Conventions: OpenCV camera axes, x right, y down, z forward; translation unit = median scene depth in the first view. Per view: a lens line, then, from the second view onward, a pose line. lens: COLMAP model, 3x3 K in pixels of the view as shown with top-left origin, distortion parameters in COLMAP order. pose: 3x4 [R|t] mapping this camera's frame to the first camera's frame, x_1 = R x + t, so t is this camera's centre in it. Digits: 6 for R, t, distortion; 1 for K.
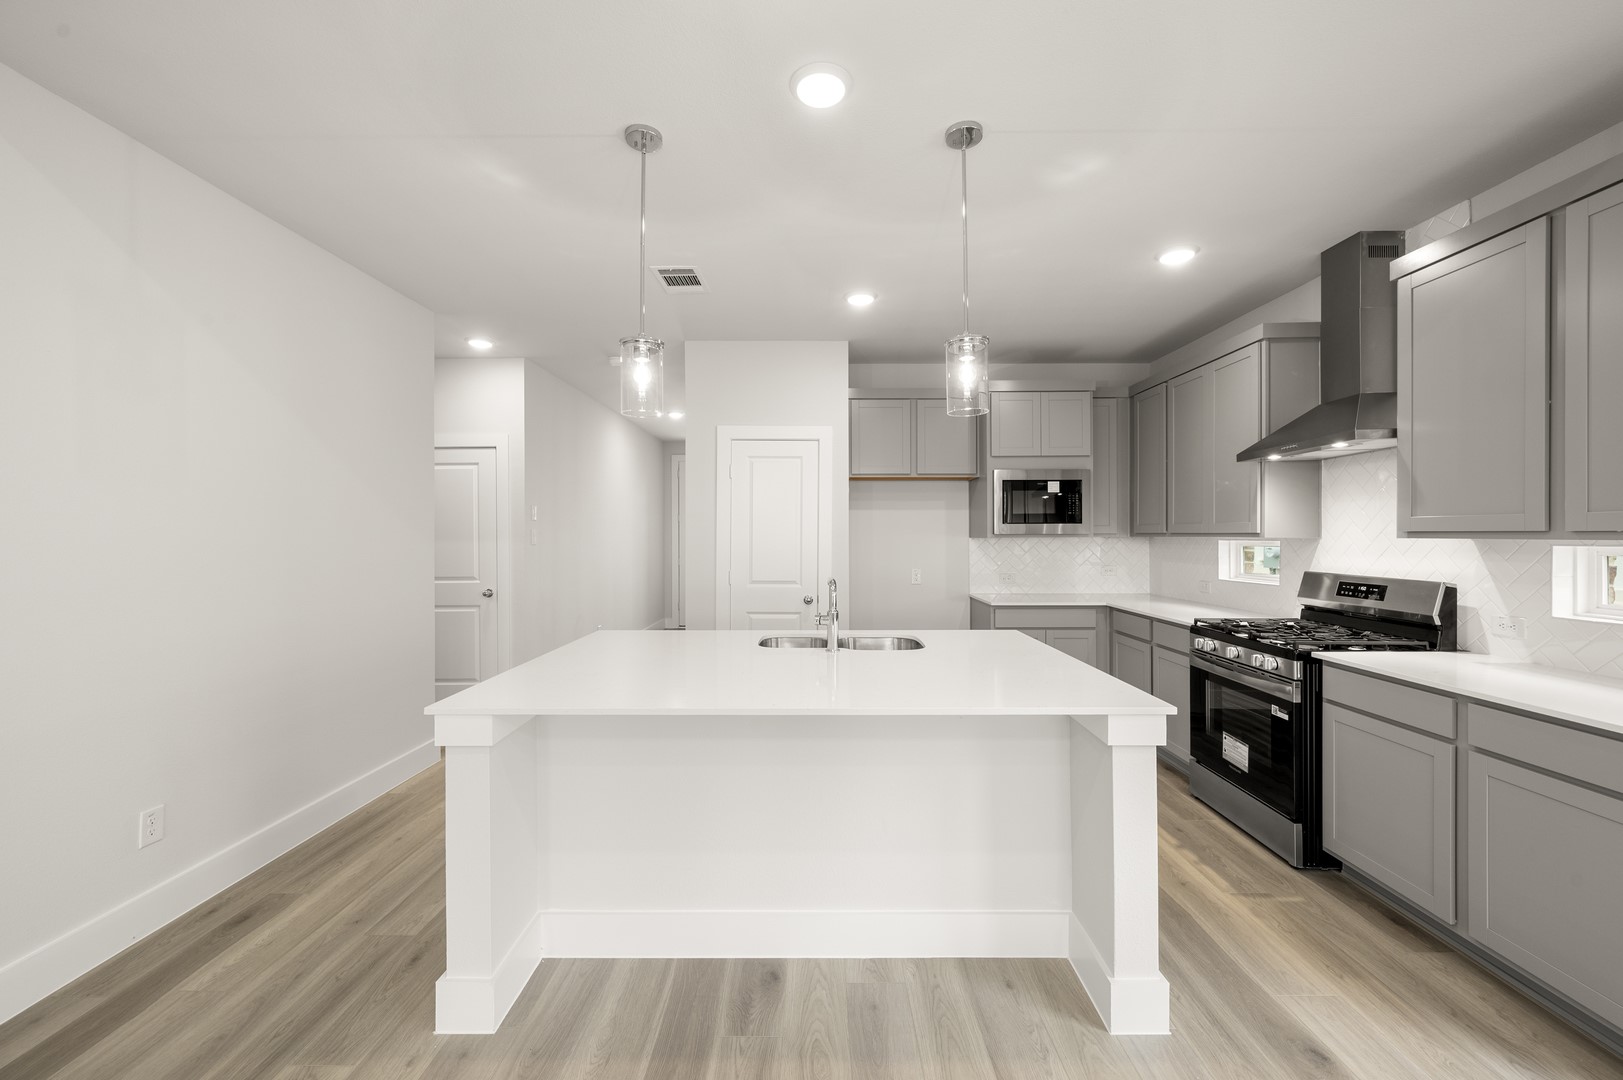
lens RADIAL K [[638.6, 0, 812.2], [0, 638.6, 537.0], [0, 0, 1]] dist [-0.000727, 0.000003]
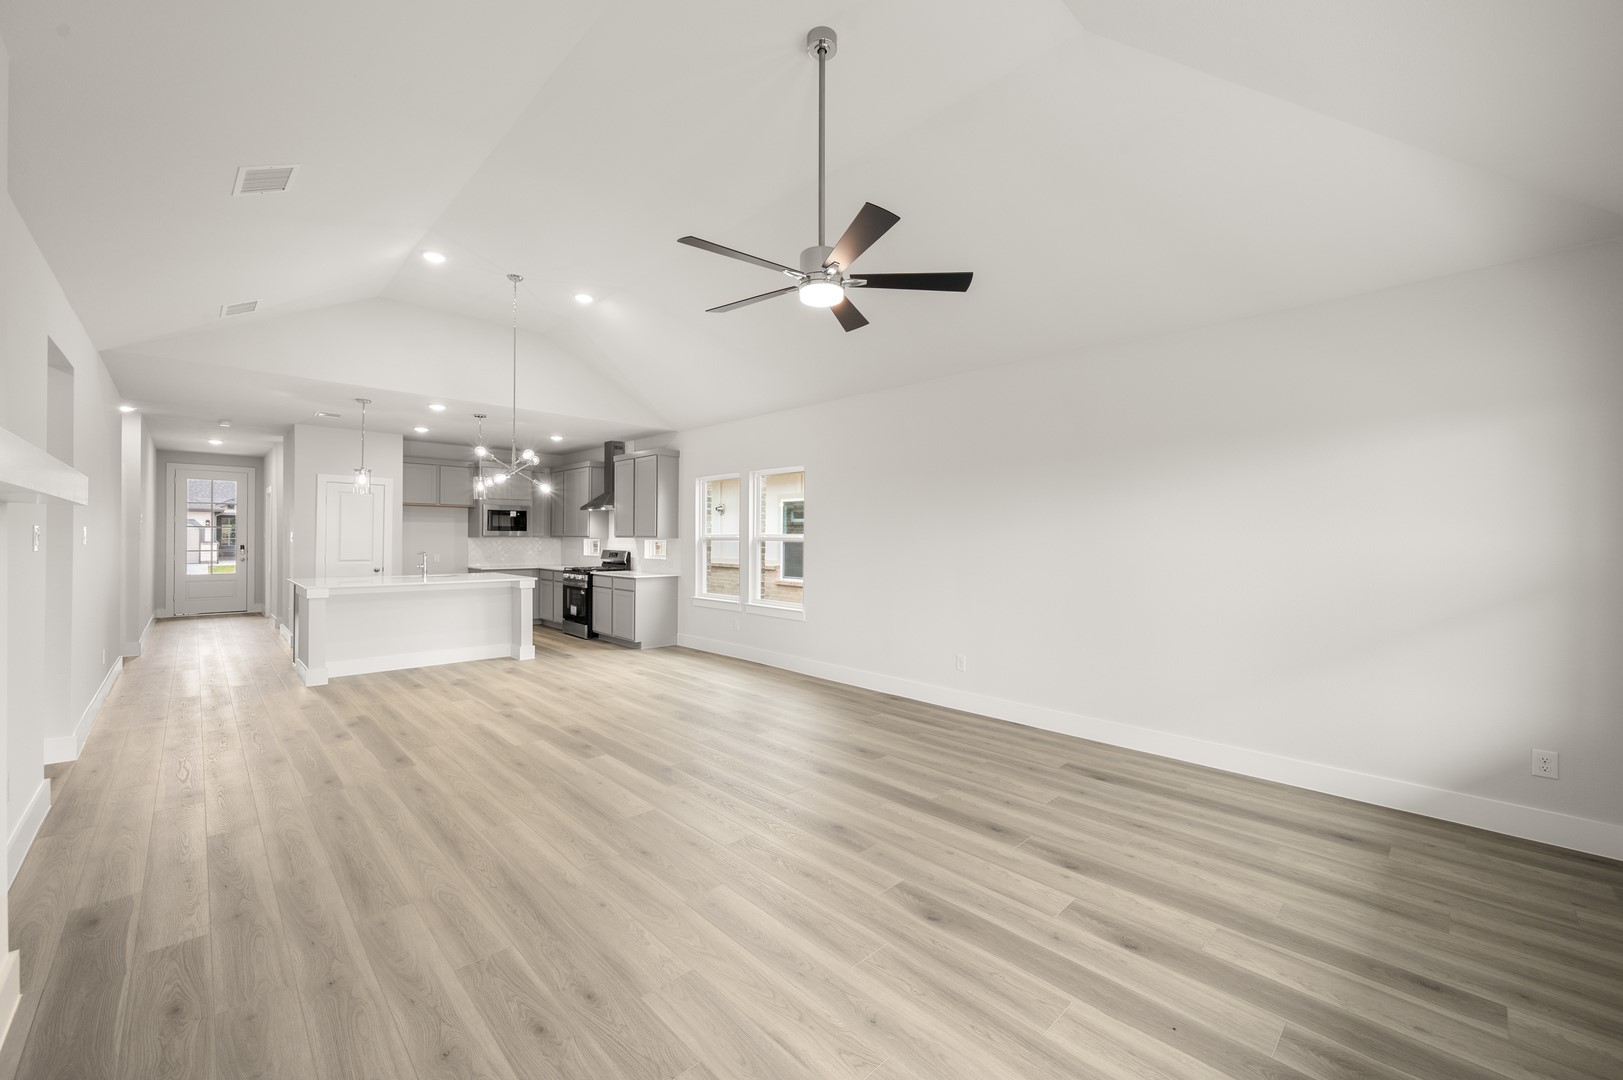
lens RADIAL K [[638.6, 0, 812.2], [0, 638.6, 537.0], [0, 0, 1]] dist [-0.000727, 0.000003]
pose [[0.714082, 0.007912, 0.700018, -0.553364], [-0.003712, 0.999965, -0.007515, 0.015498], [-0.700053, 0.002768, 0.714086, -1.685607]]
